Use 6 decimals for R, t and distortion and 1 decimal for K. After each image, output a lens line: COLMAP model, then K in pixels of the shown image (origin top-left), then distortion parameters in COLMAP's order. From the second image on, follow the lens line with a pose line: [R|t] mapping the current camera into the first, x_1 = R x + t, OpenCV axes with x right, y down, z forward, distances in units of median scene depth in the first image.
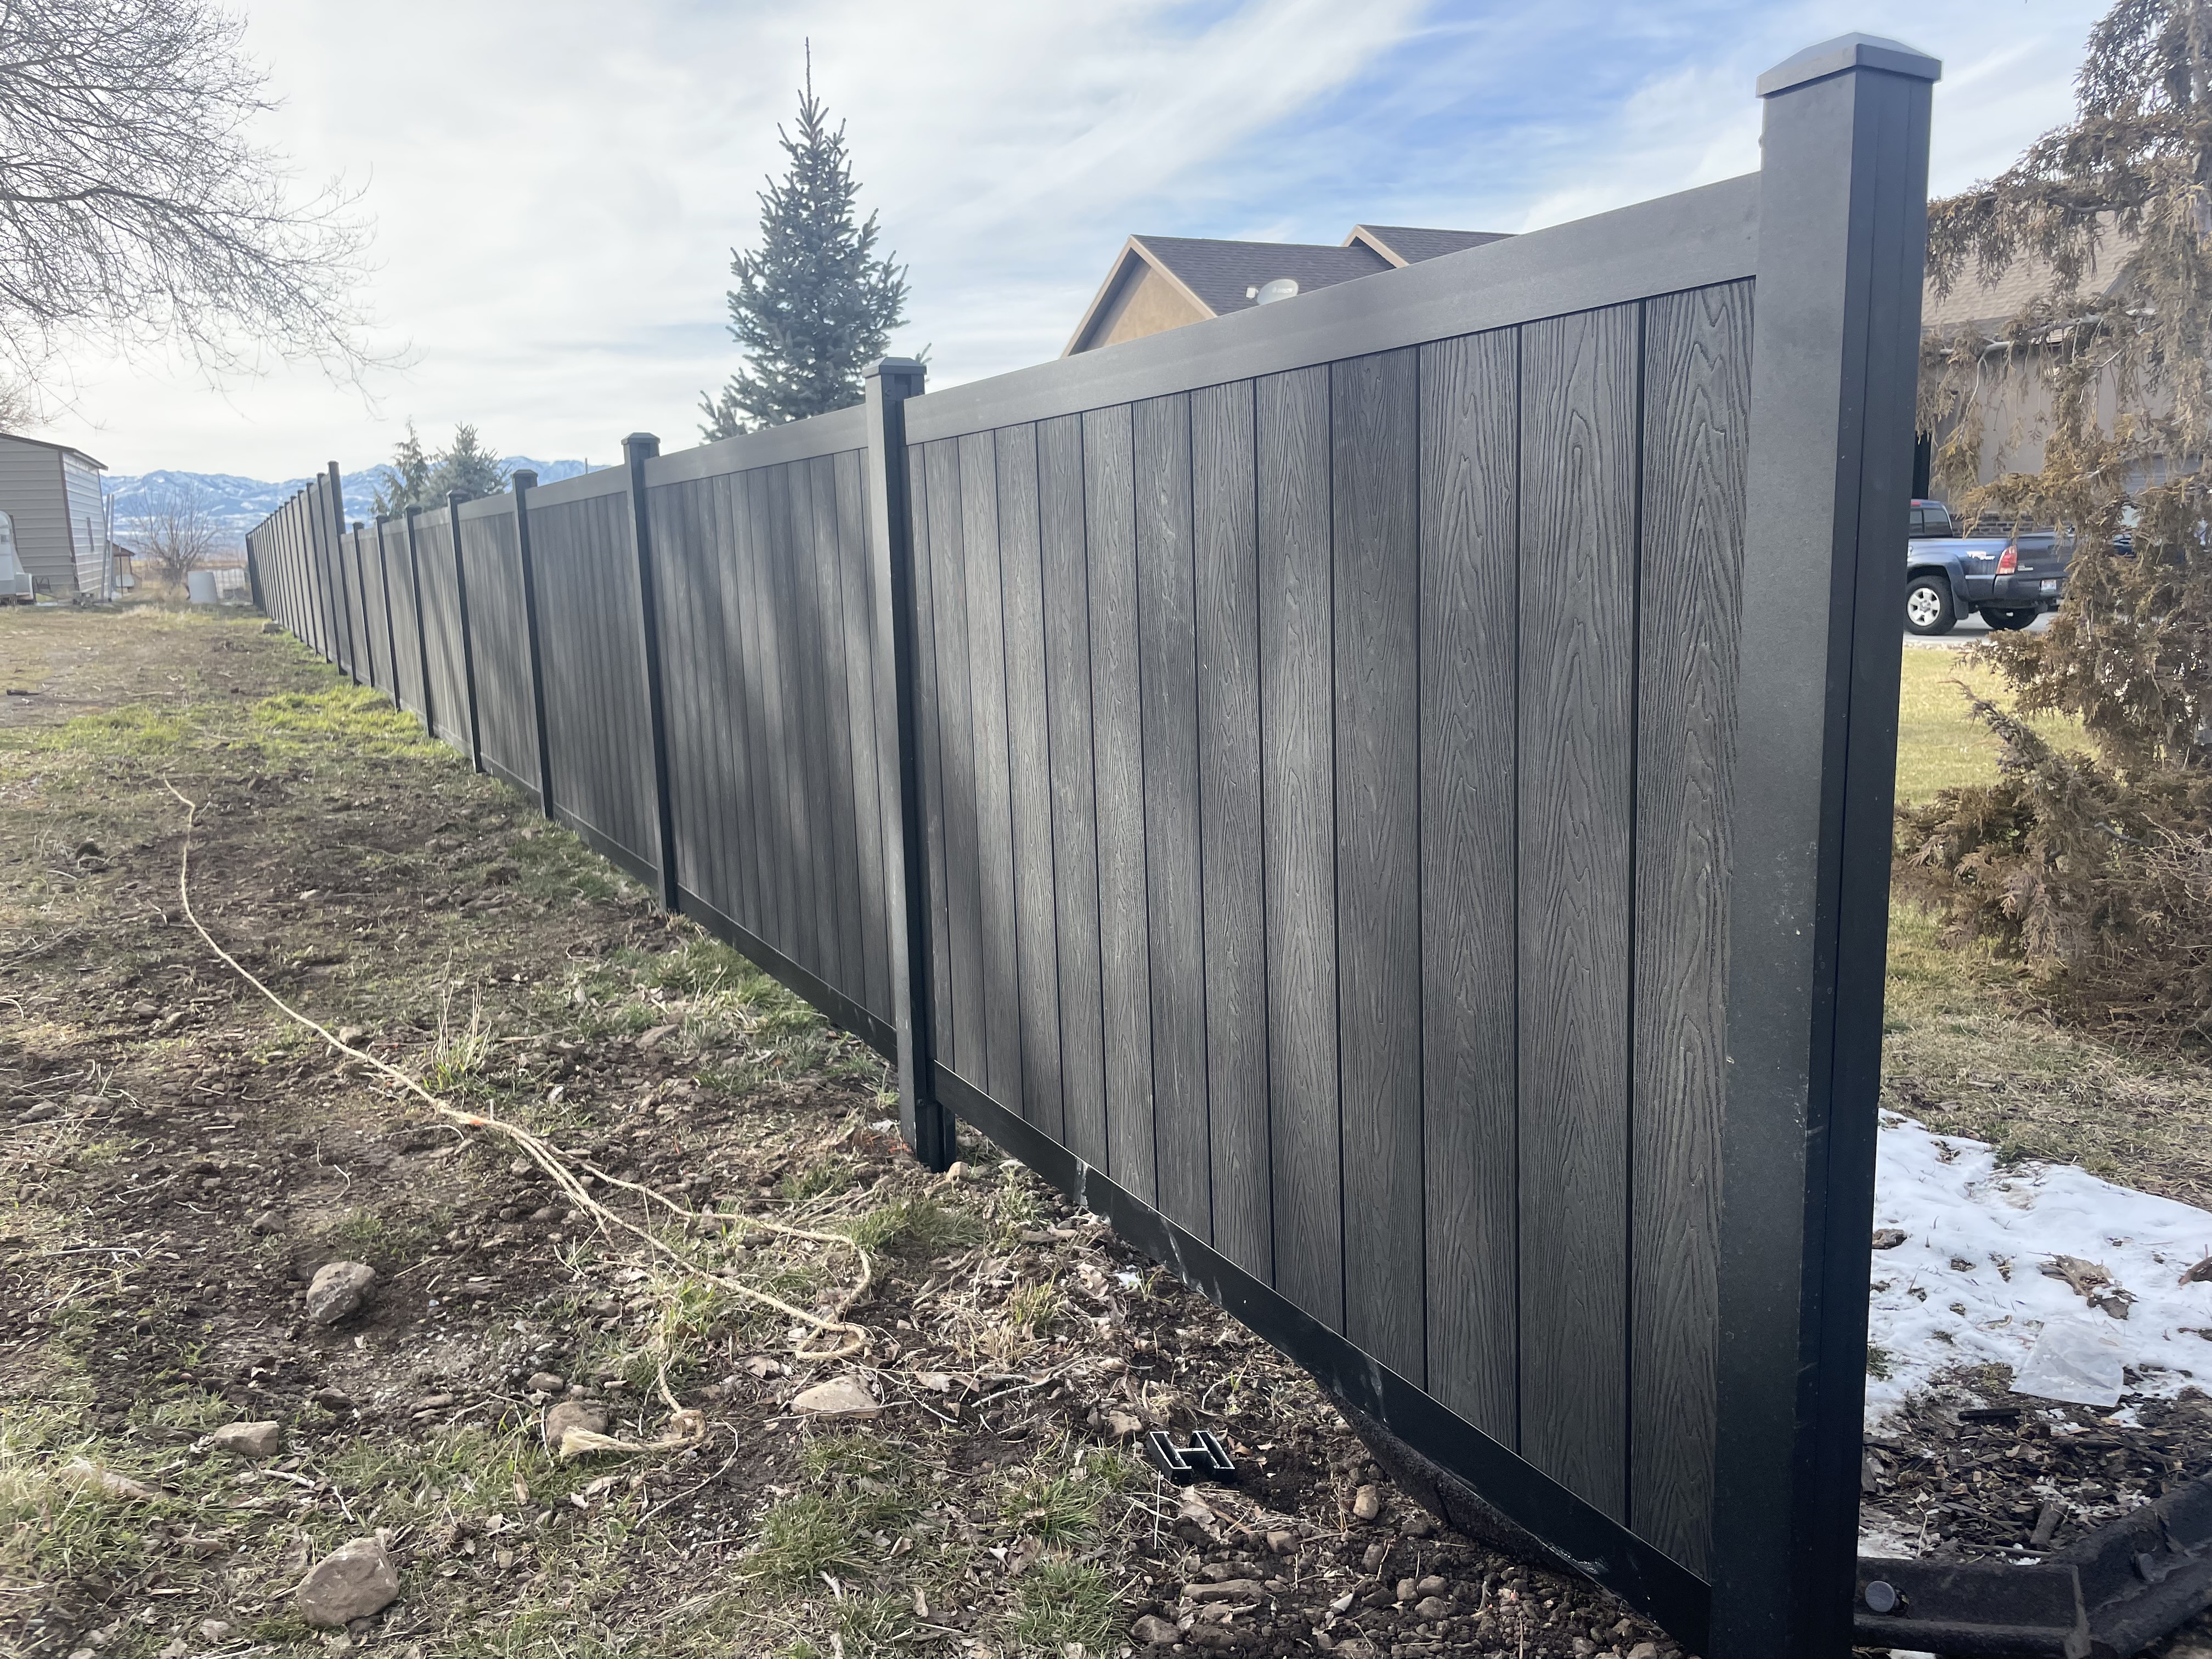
lens RADIAL K [[1874.8, 0, 1106.0], [0, 1874.8, 829.5], [0, 0, 1]] dist [0.078971, -0.123084]
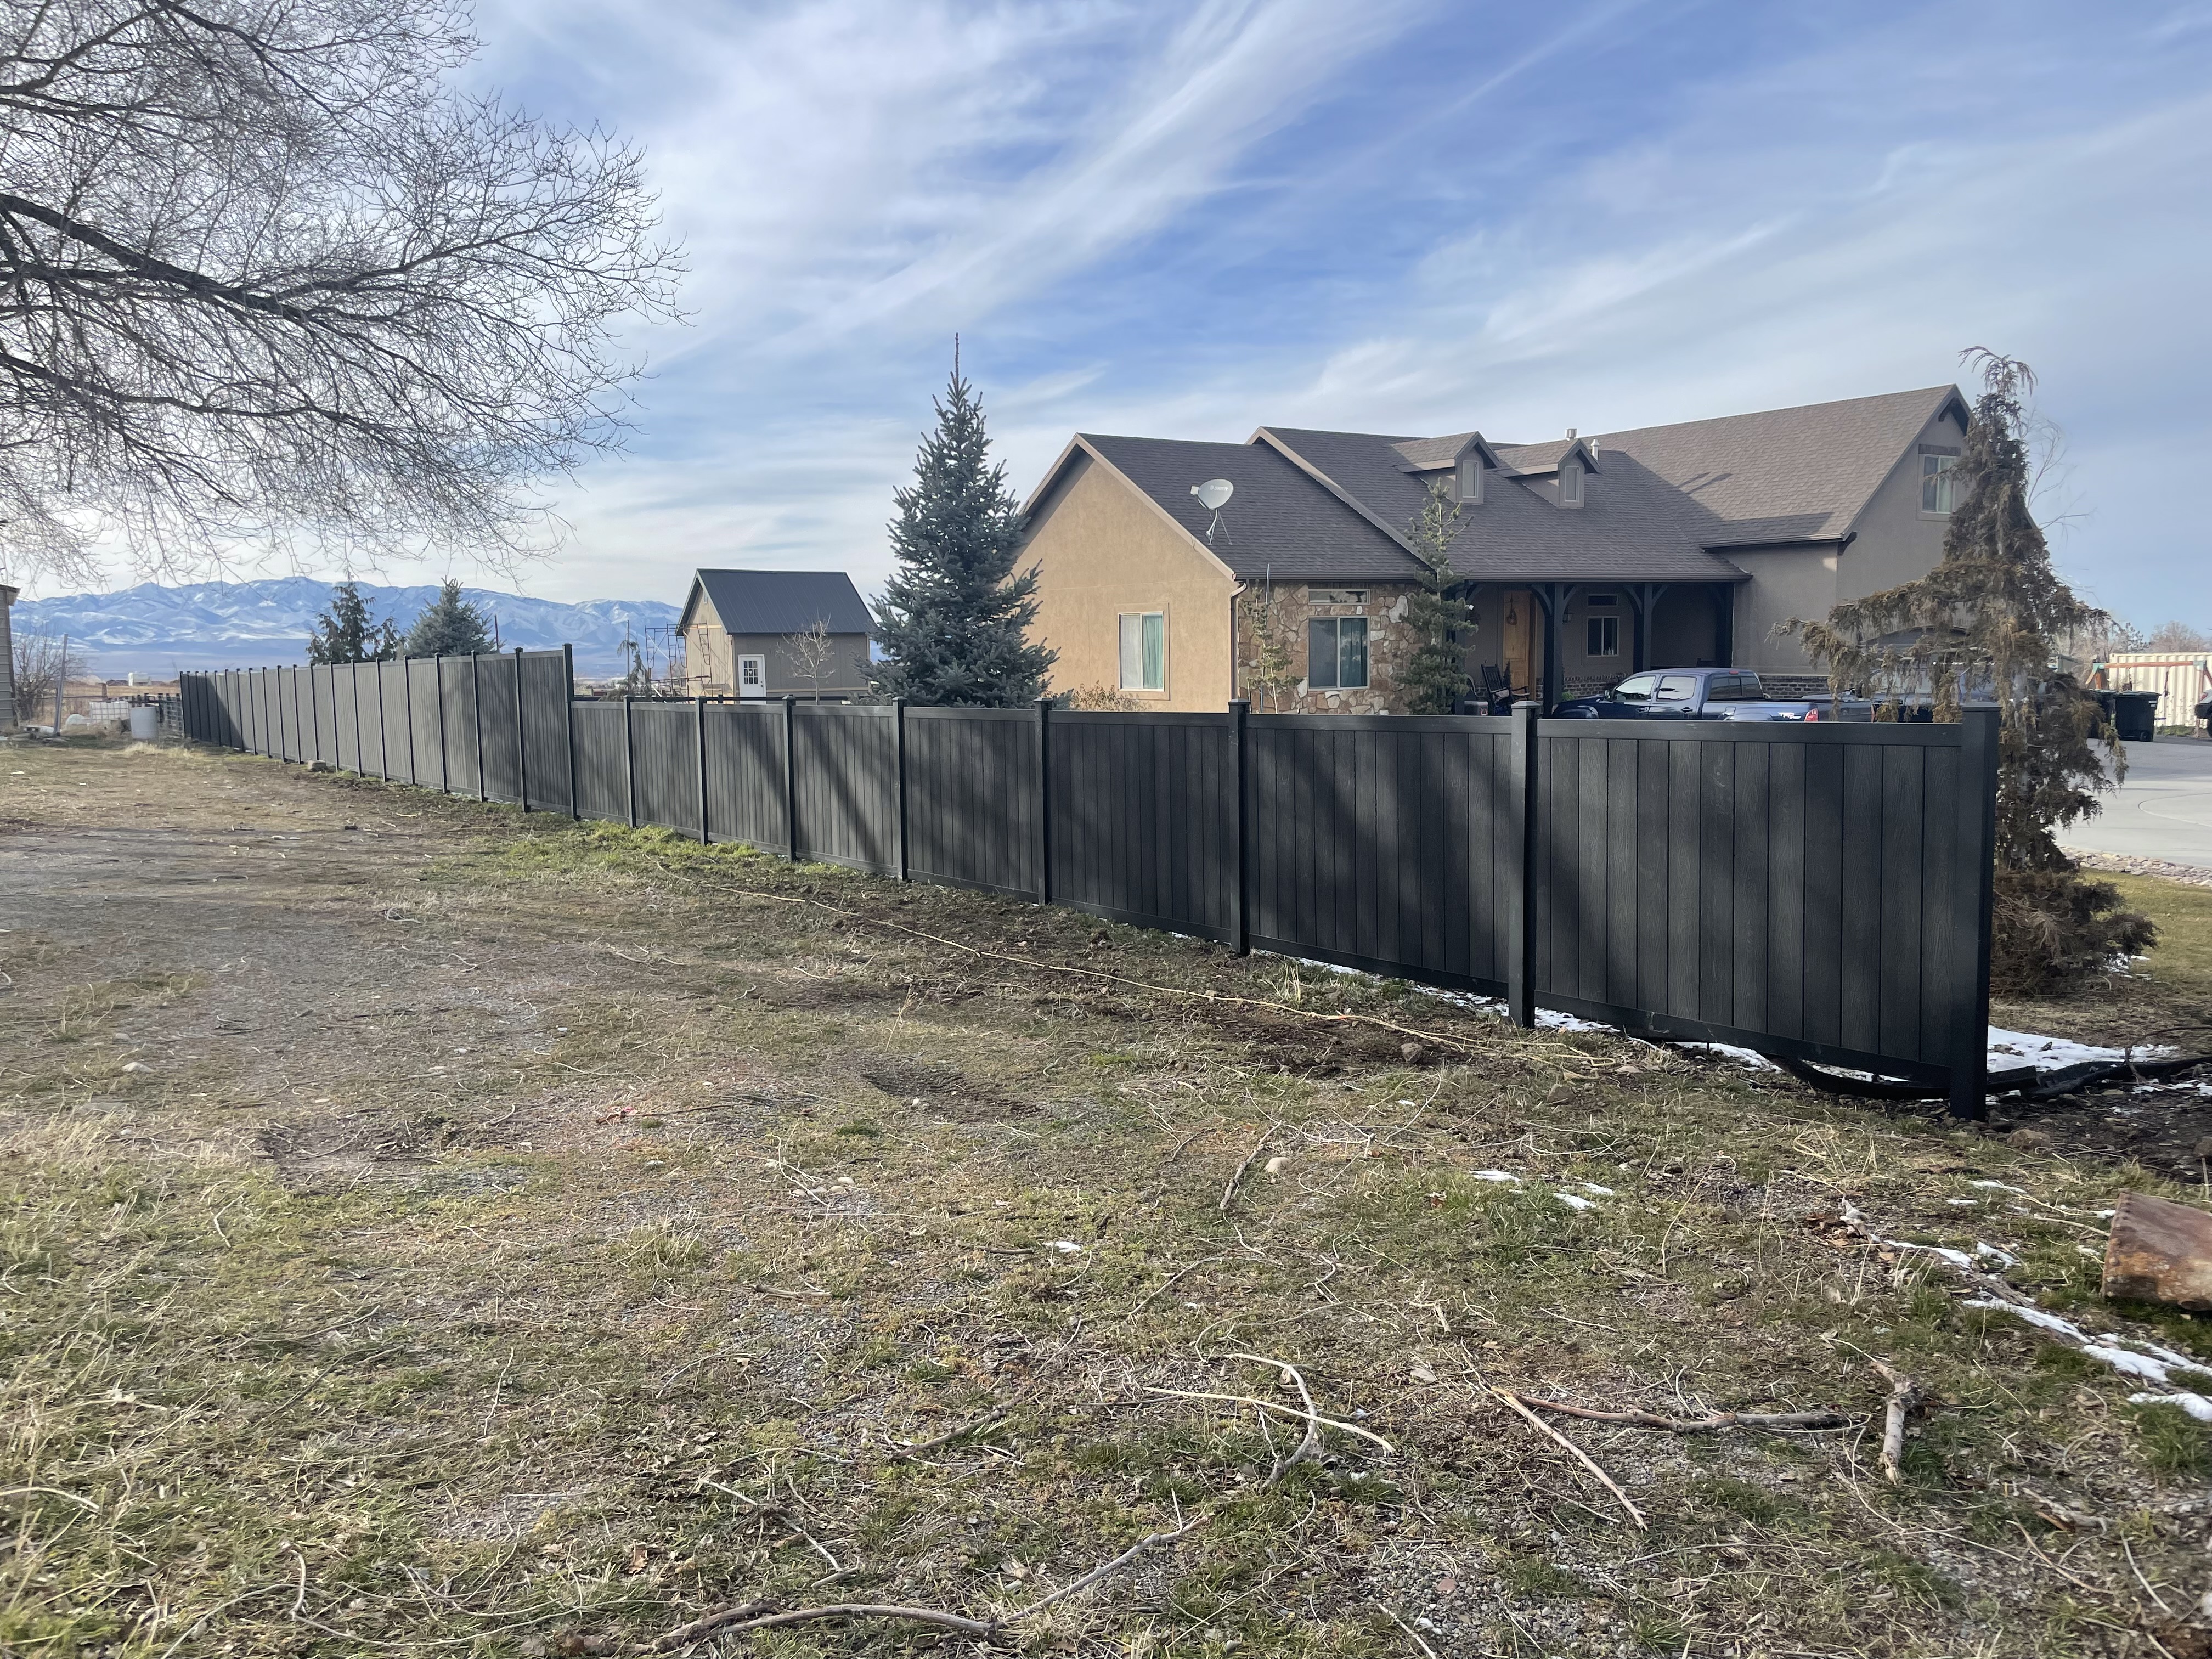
lens RADIAL K [[1874.8, 0, 1106.0], [0, 1874.8, 829.5], [0, 0, 1]] dist [0.078971, -0.123084]
pose [[0.993660, -0.001389, 0.112414, -0.201213], [0.008815, 0.997807, -0.065597, 0.016652], [-0.112077, 0.066172, 0.991494, -0.296736]]
